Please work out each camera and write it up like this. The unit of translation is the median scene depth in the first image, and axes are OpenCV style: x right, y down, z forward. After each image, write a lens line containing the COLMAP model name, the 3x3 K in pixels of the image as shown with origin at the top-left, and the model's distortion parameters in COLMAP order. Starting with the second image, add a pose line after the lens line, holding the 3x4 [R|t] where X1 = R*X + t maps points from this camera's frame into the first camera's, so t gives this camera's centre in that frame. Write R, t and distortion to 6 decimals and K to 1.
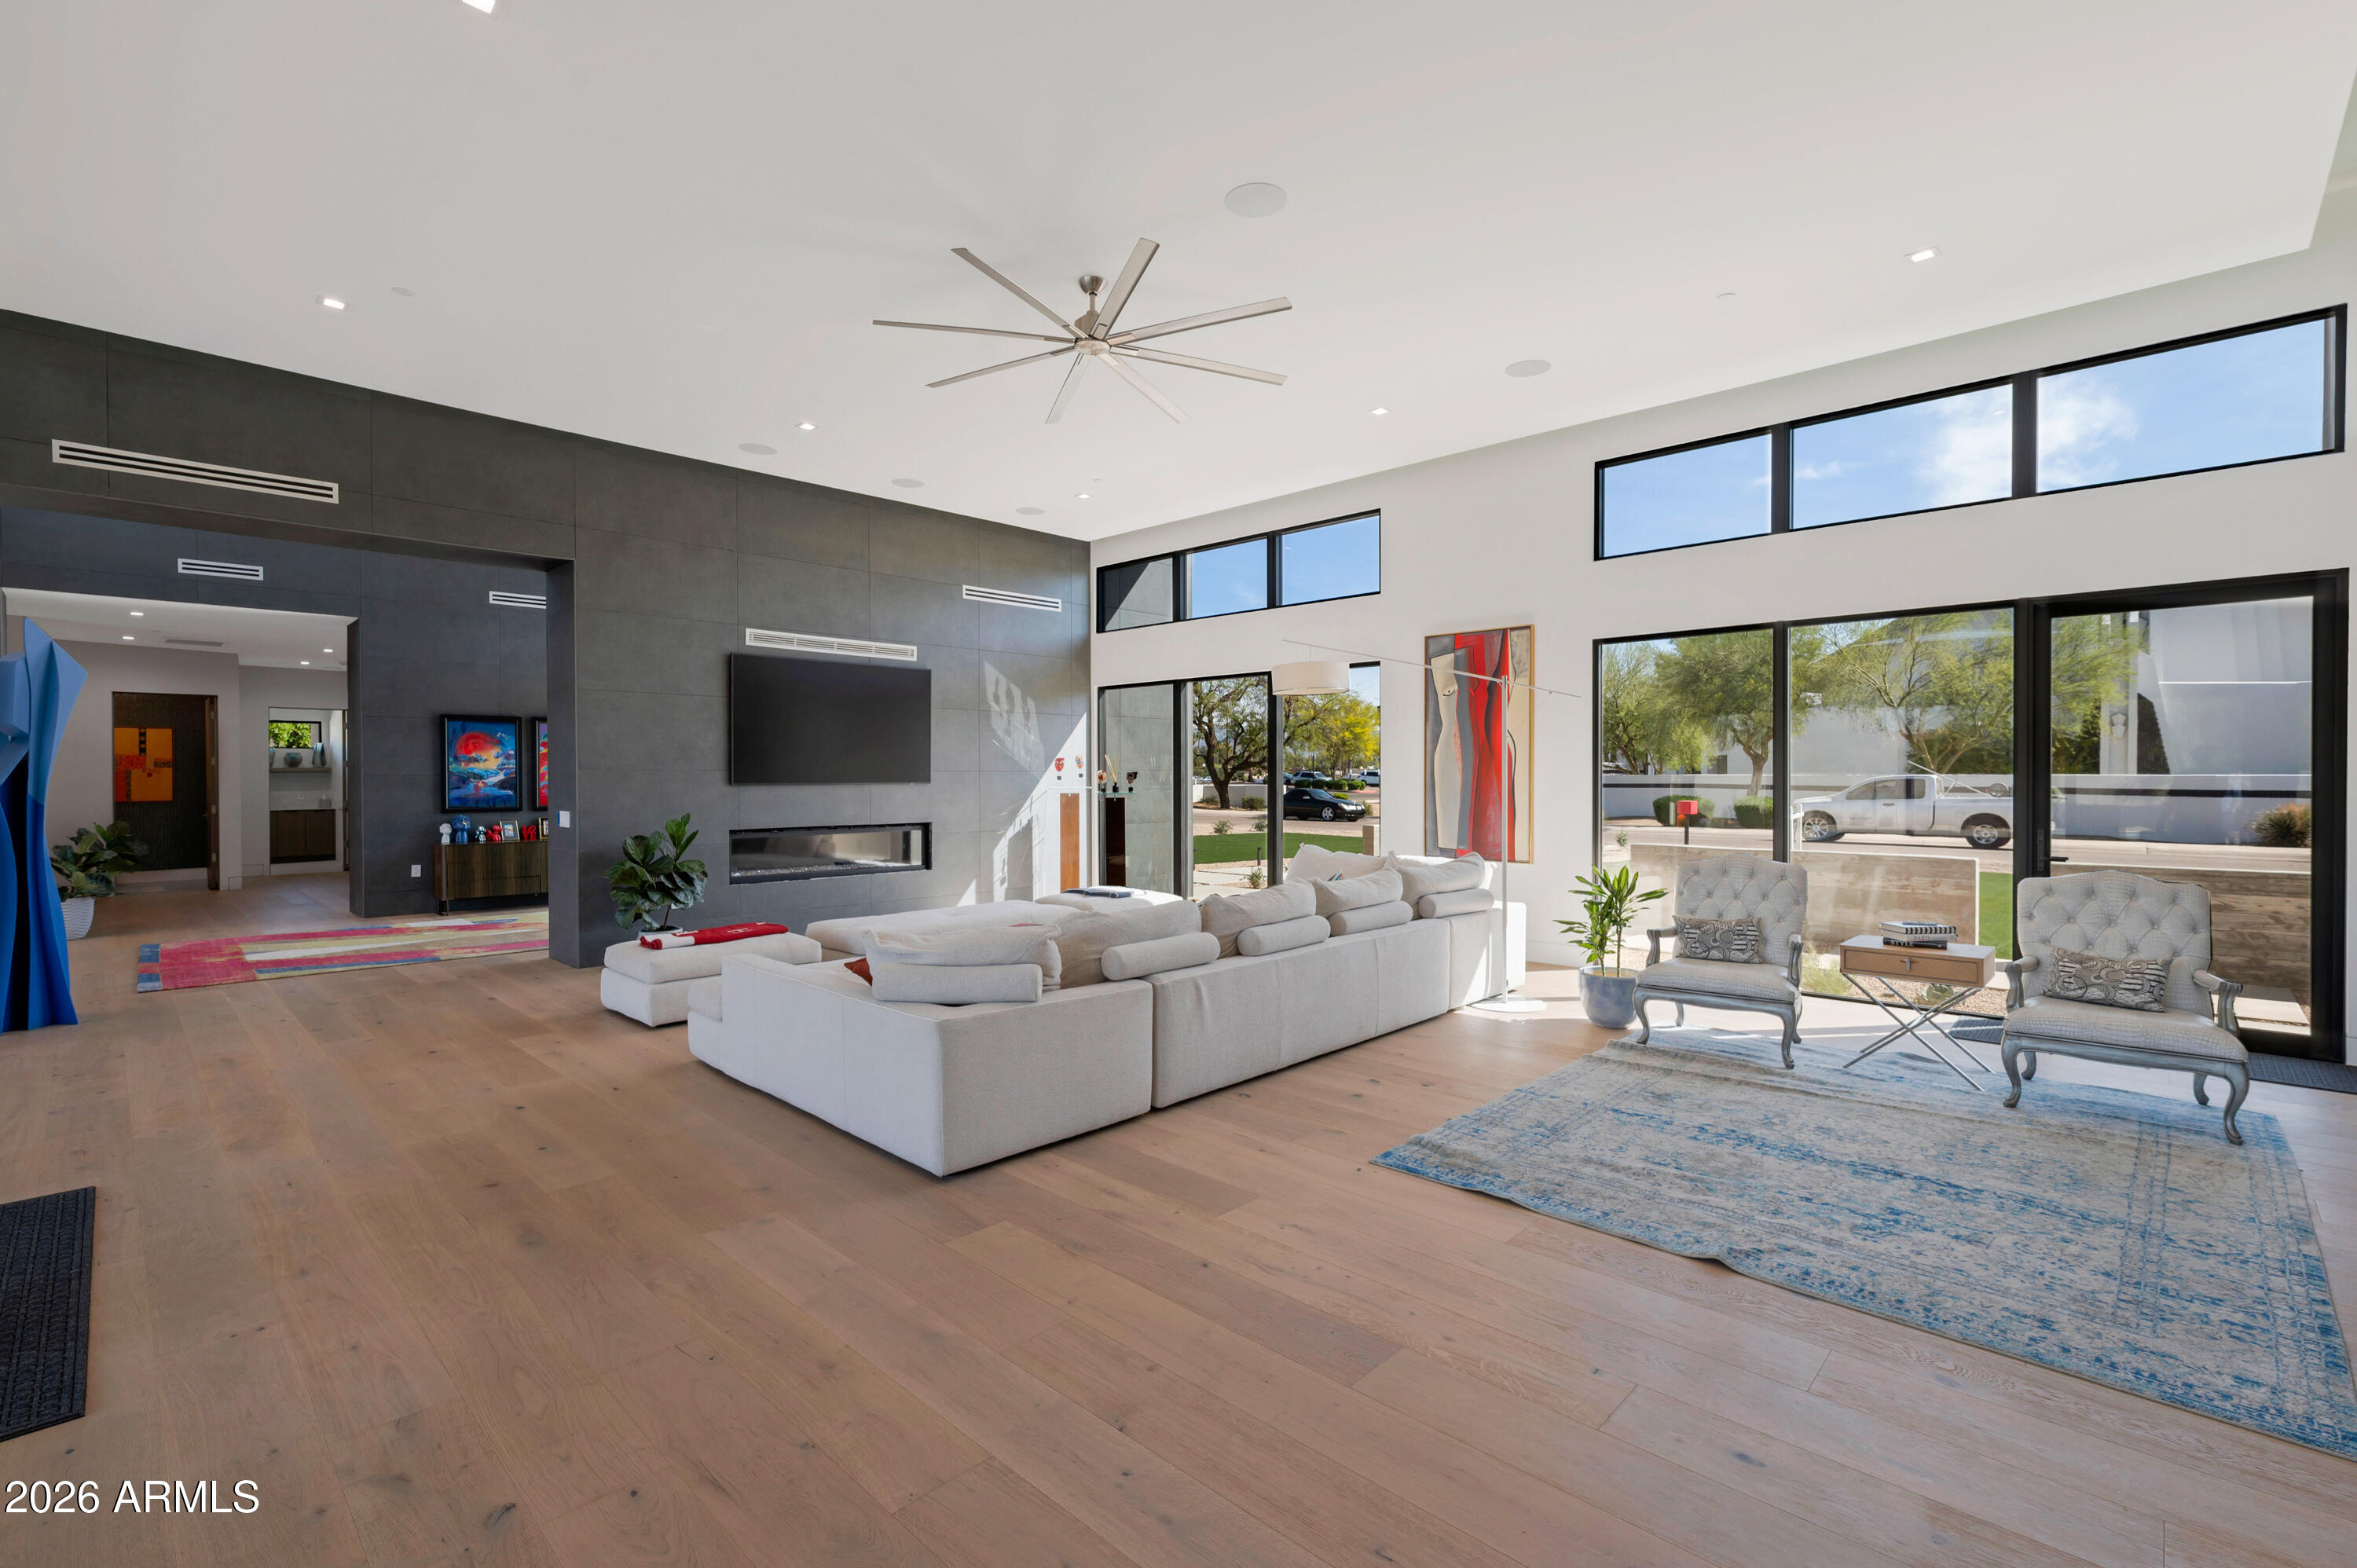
lens RADIAL K [[1031.2, 0, 1175.0], [0, 1031.2, 786.5], [0, 0, 1]] dist [-0.002166, -0.000108]
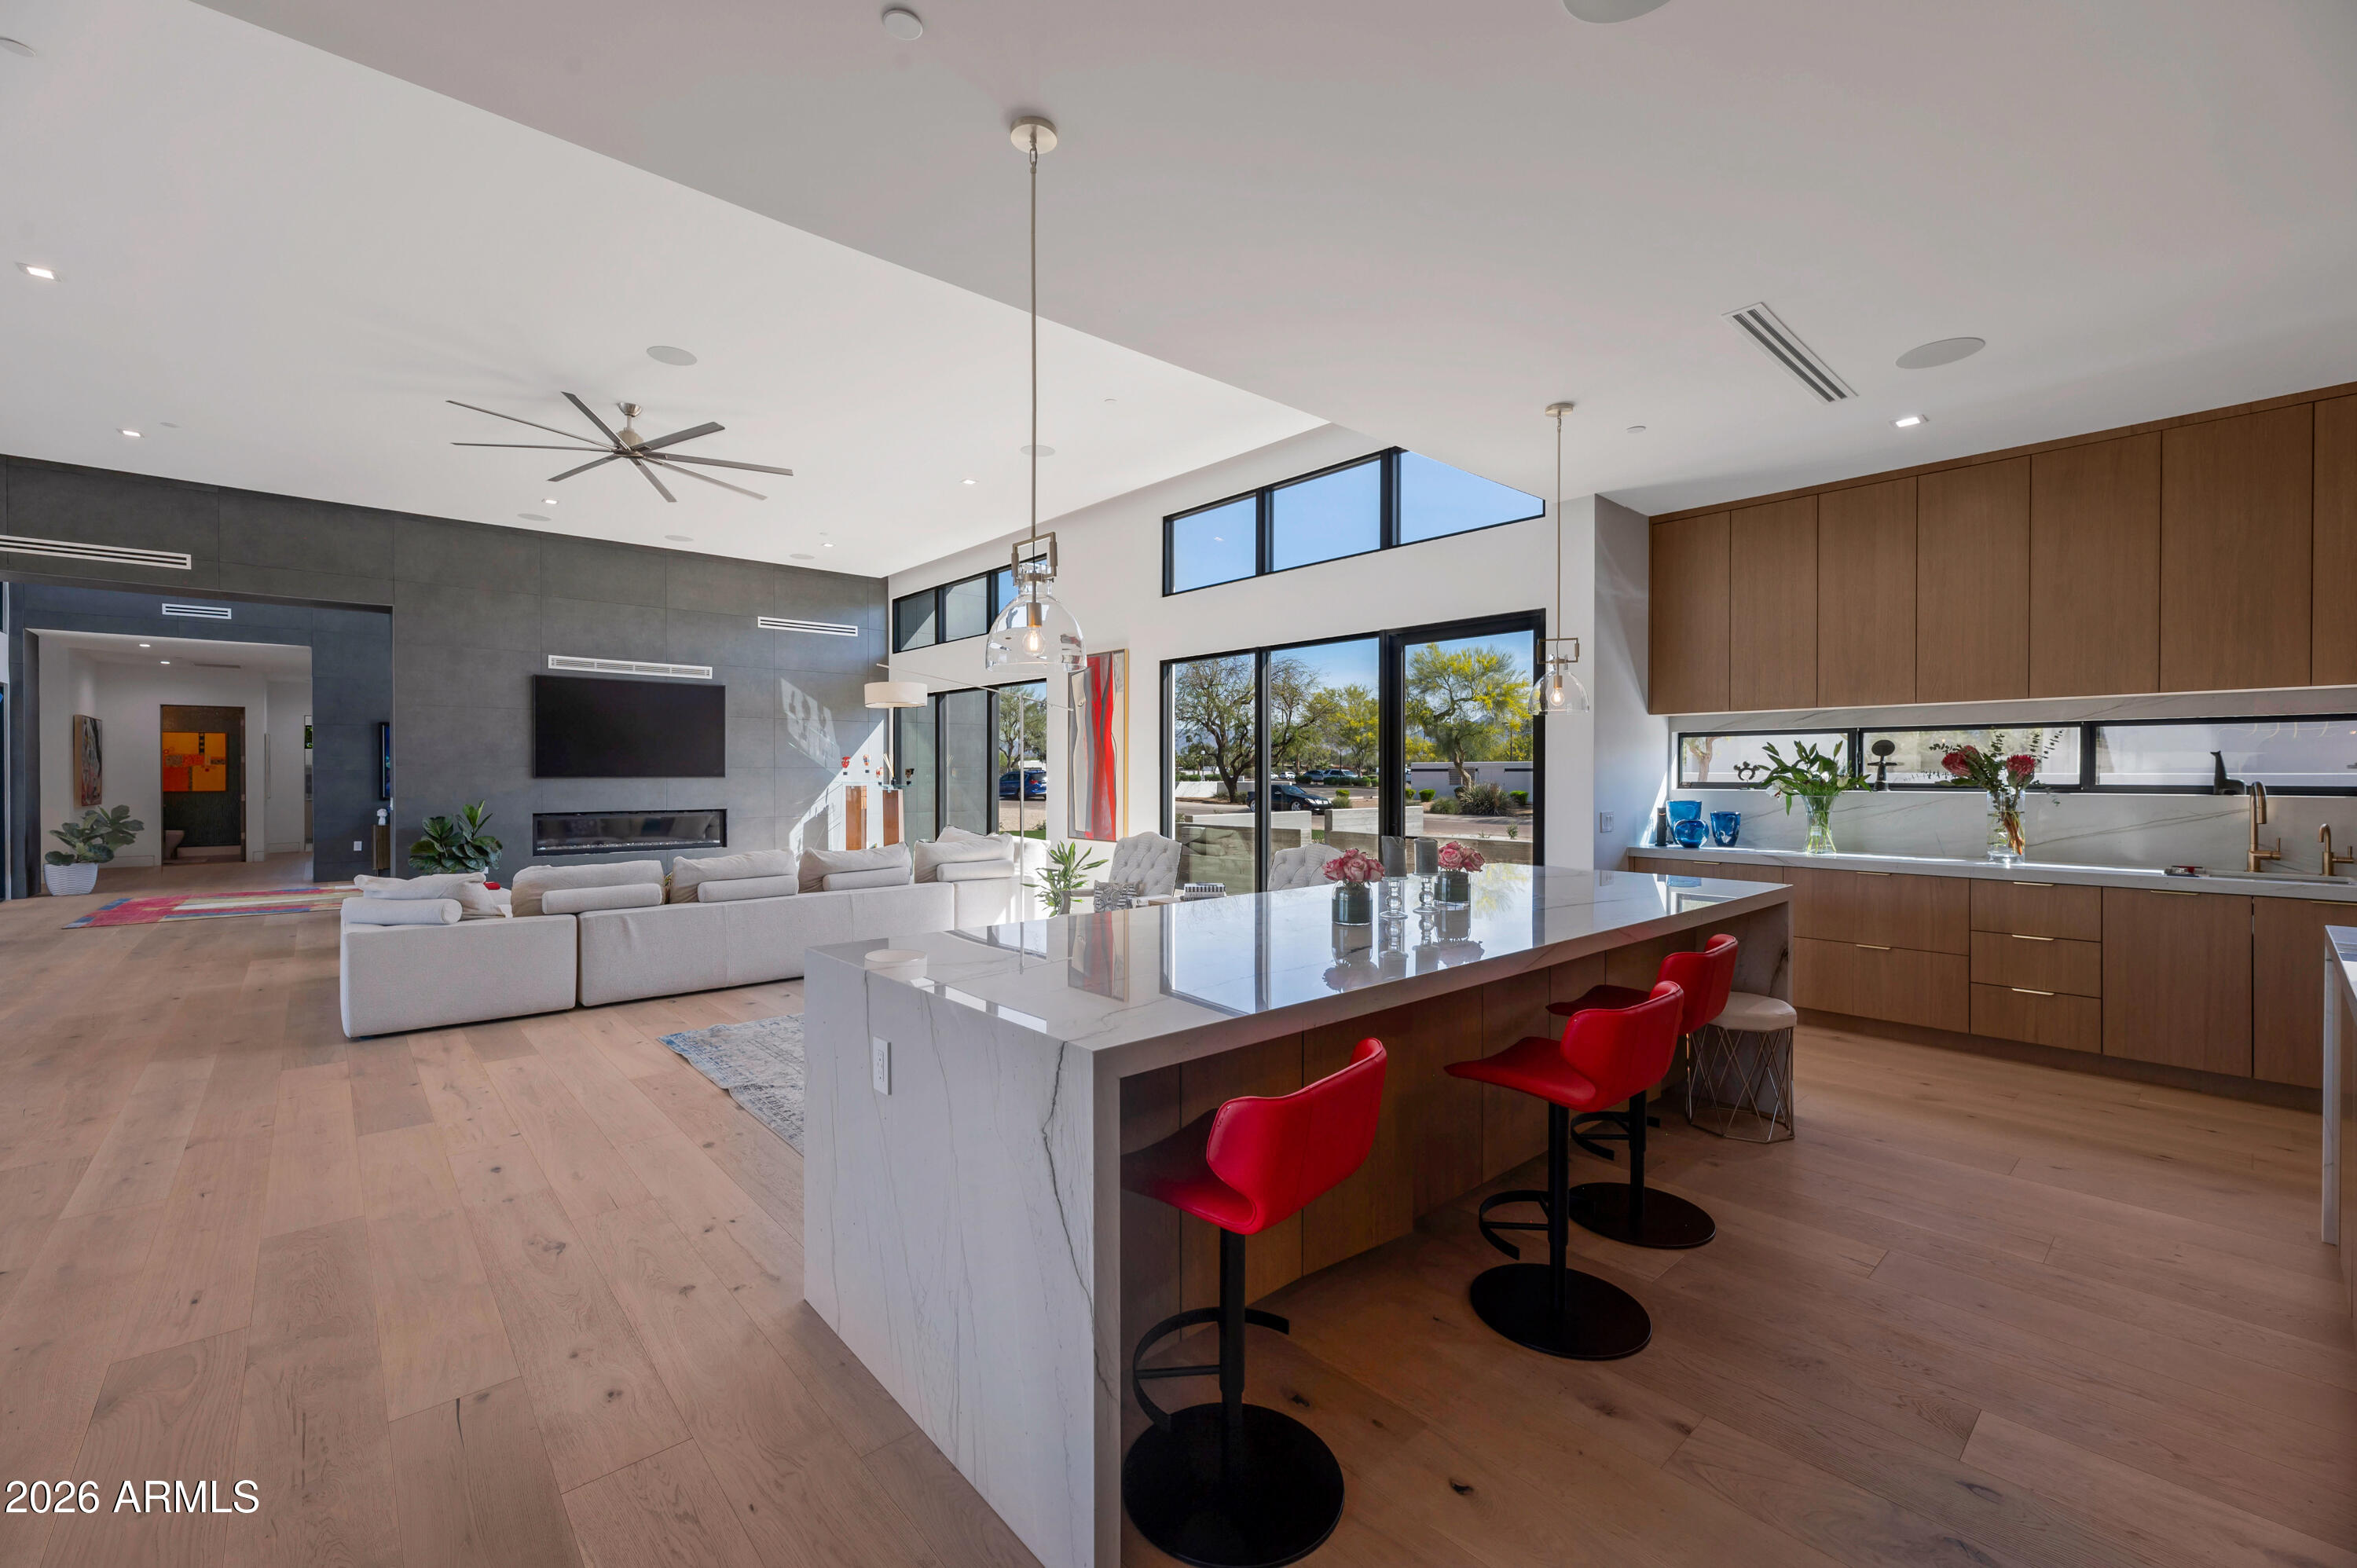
lens RADIAL K [[962.6, 0, 1168.5], [0, 962.6, 781.9], [0, 0, 1]] dist [0.001519, 0.000807]
pose [[0.996560, 0.002432, -0.082840, 0.449867], [-0.002544, 0.999996, -0.001239, 0.002661], [0.082837, 0.001446, 0.996562, -0.124724]]
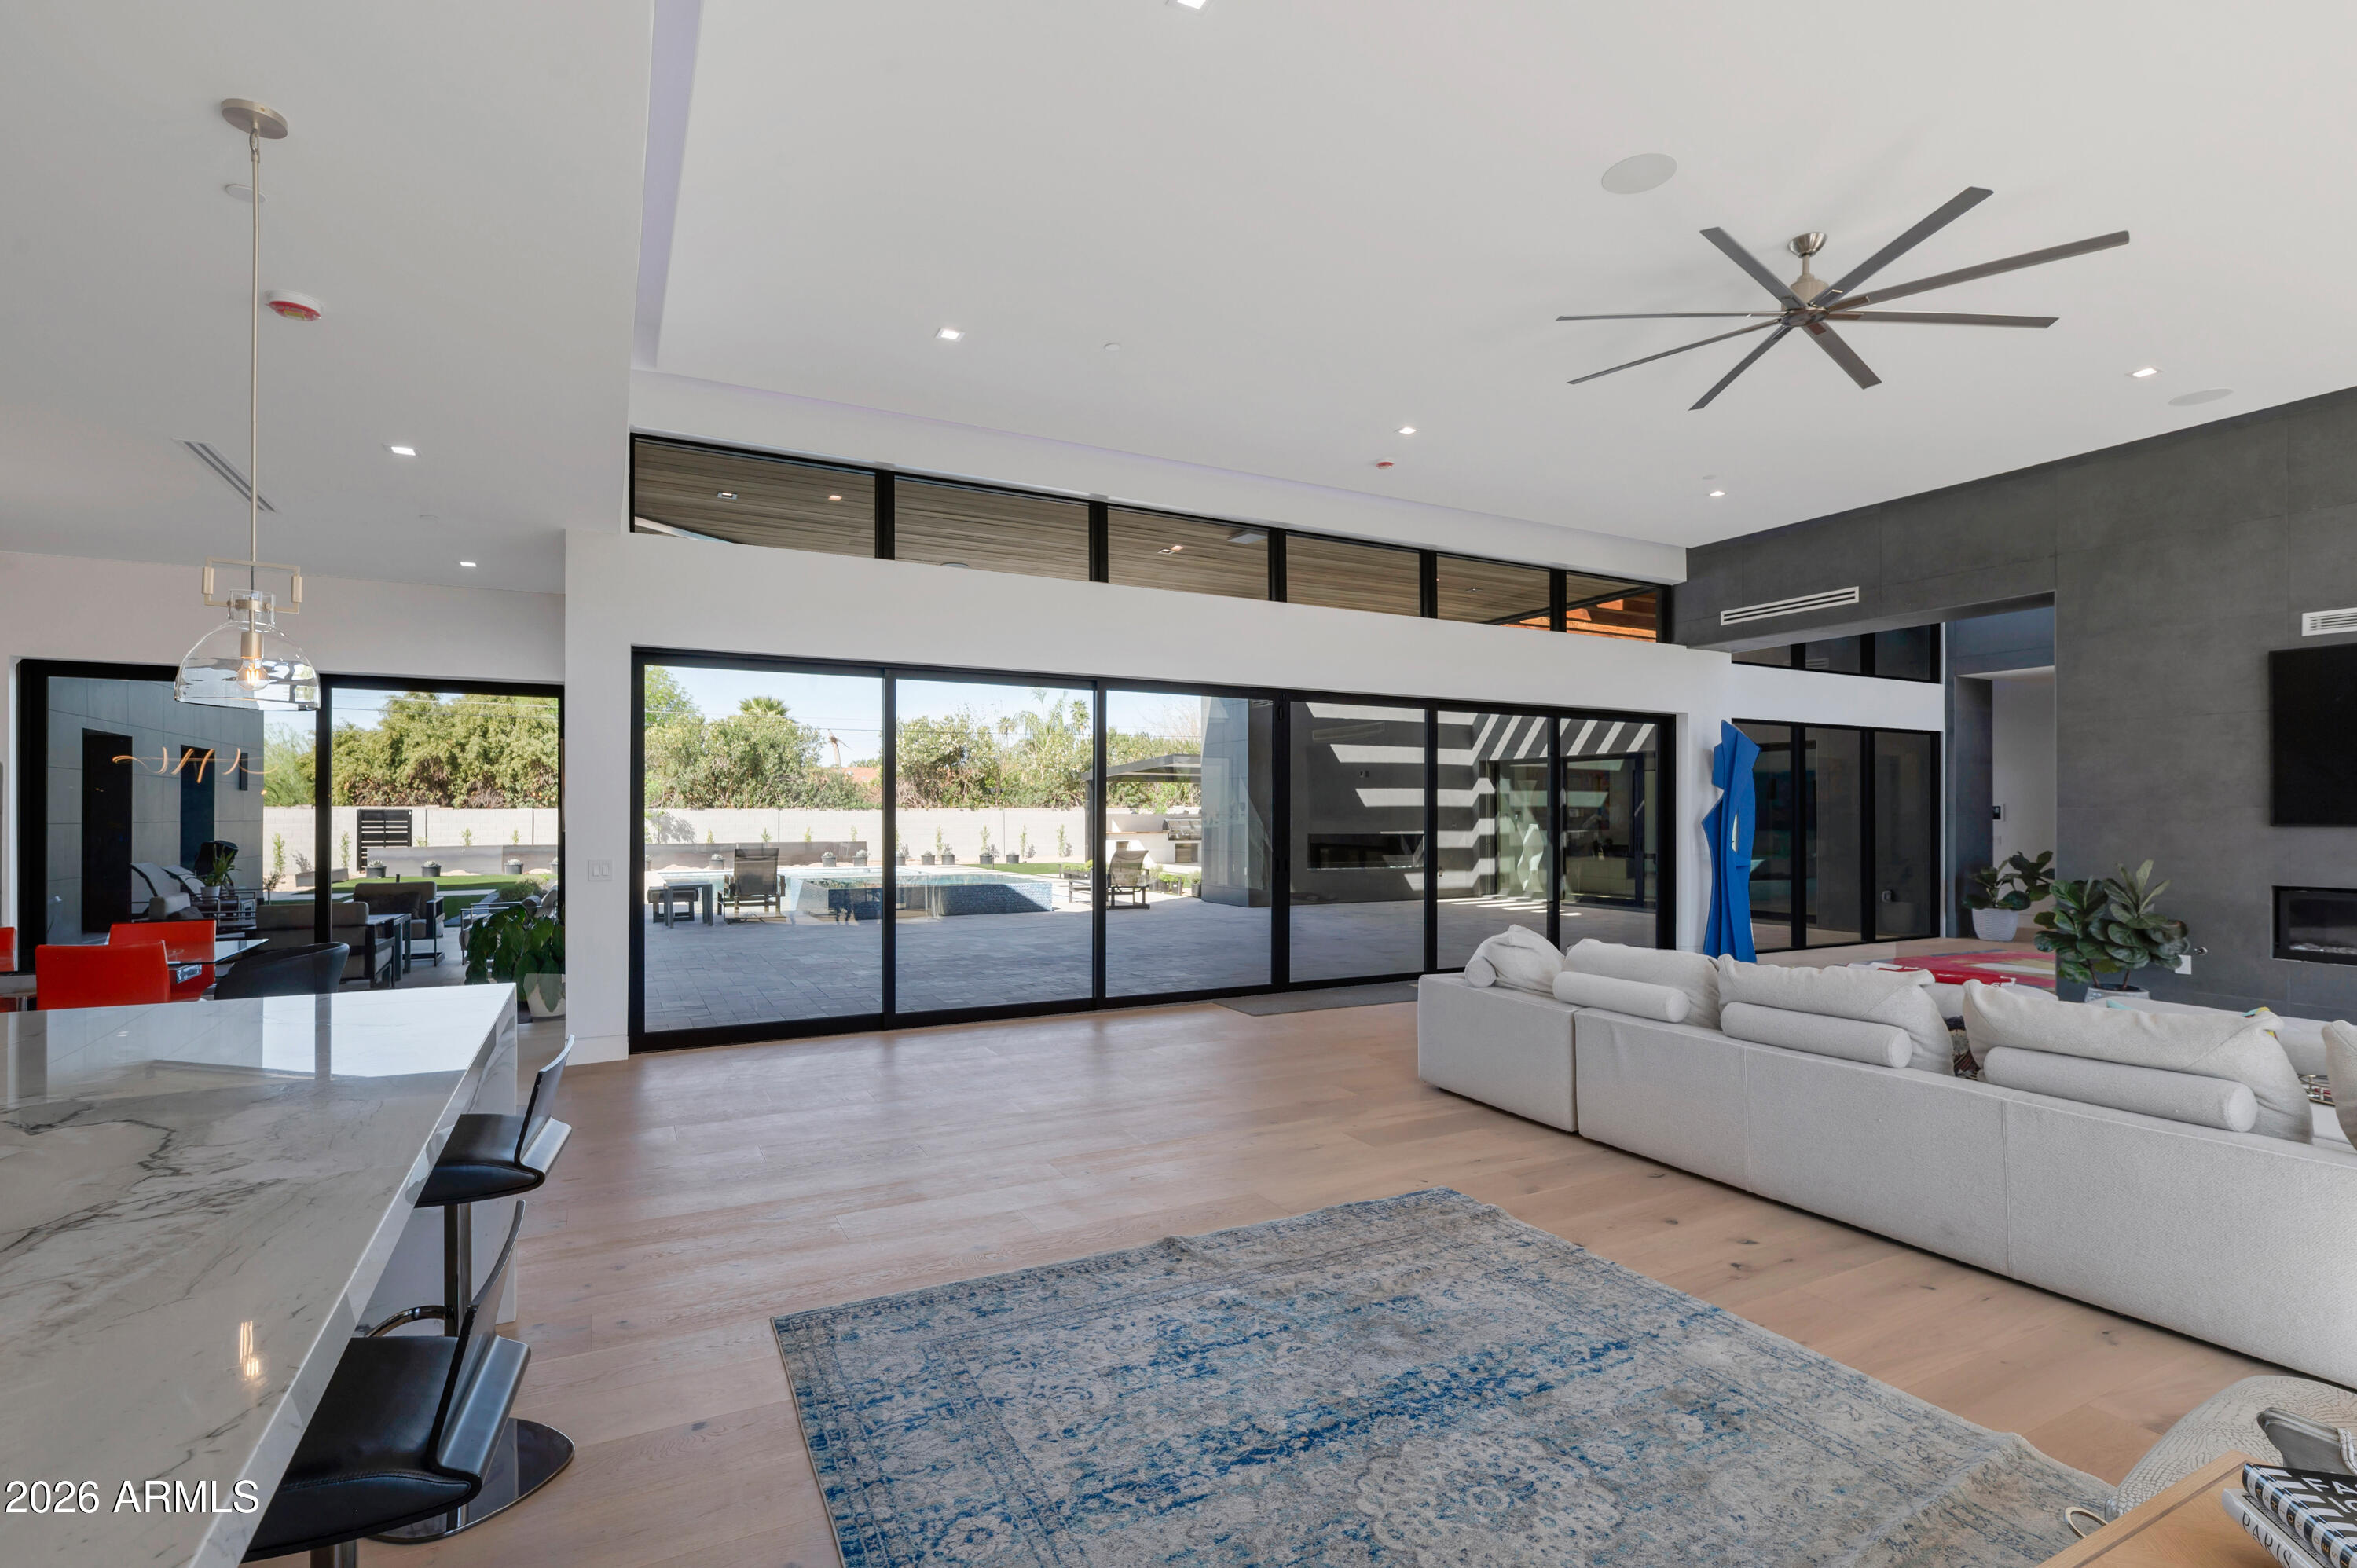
lens RADIAL K [[1101.1, 0, 1171.5], [0, 1101.1, 799.9], [0, 0, 1]] dist [0.003191, -0.000032]
pose [[-0.318142, -0.010970, -0.947979, 0.594557], [-0.008419, 0.999926, -0.008746, -0.006531], [0.948006, 0.005198, -0.318211, 0.488174]]
